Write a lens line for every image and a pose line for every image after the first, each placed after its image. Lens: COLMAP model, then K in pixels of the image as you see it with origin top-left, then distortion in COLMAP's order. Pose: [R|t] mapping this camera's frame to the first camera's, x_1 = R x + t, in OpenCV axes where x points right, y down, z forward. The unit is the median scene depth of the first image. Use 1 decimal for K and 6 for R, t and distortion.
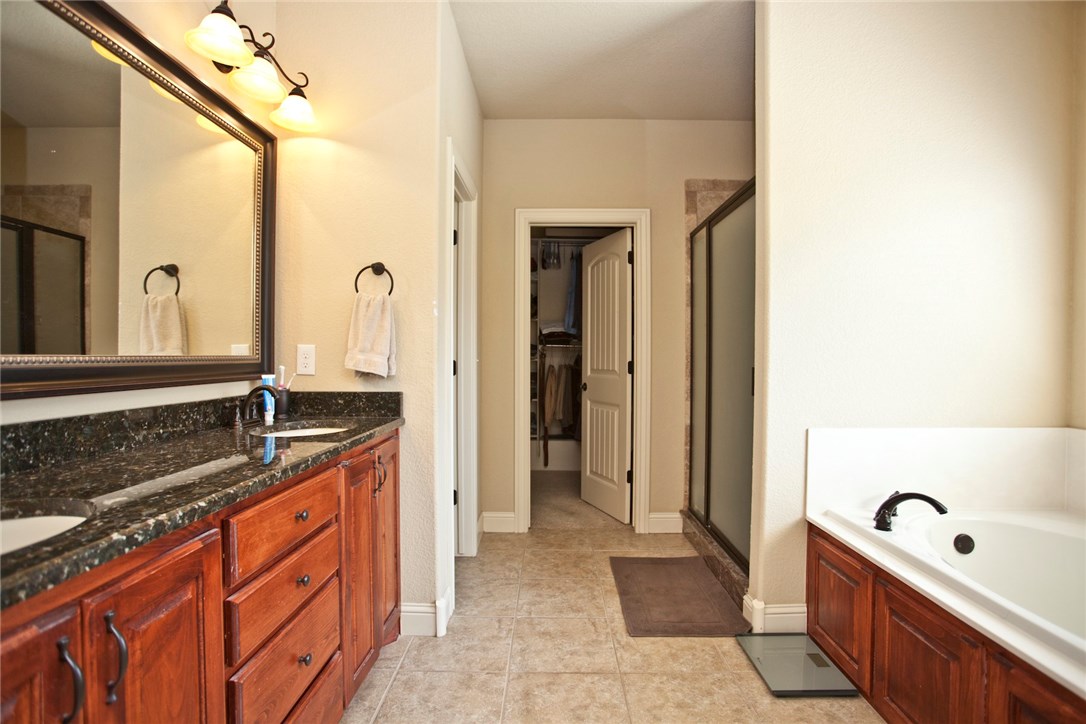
lens RADIAL K [[540.6, 0, 543.3], [0, 540.6, 359.1], [0, 0, 1]] dist [-0.033813, 0.014113]
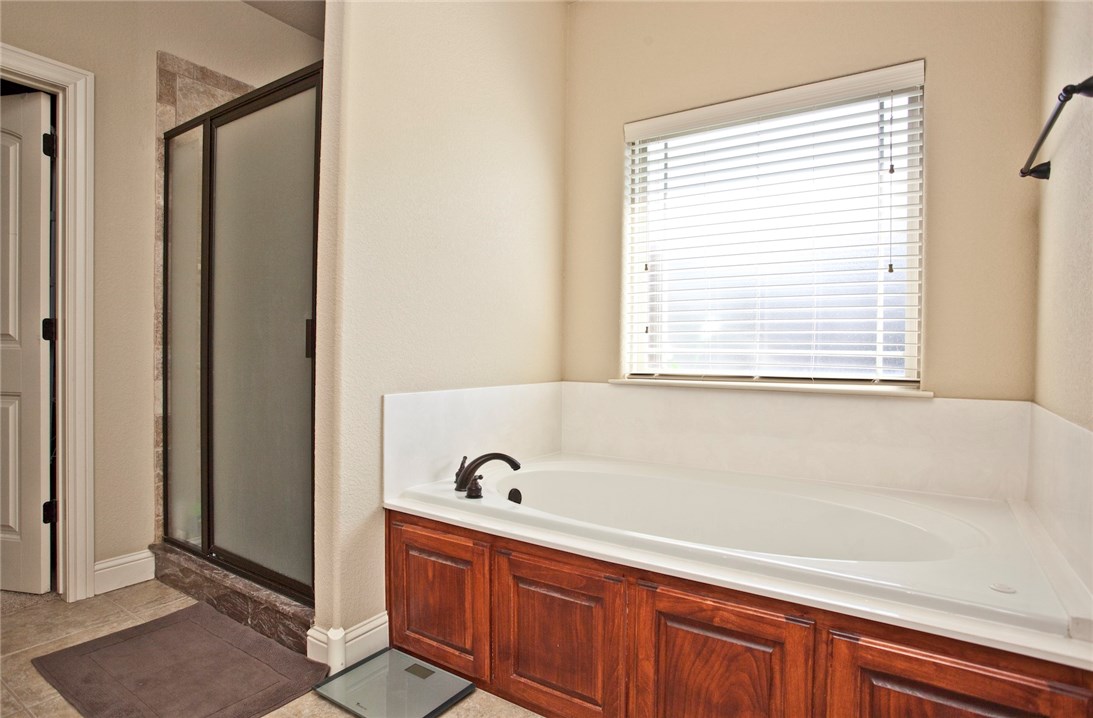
lens RADIAL K [[591.0, 0, 545.8], [0, 591.0, 352.8], [0, 0, 1]] dist [-0.031762, 0.010298]
pose [[0.540007, 0.001939, 0.841658, -0.112310], [-0.005367, 0.999985, 0.001140, 0.053743], [-0.841643, -0.005133, 0.540010, 0.269920]]
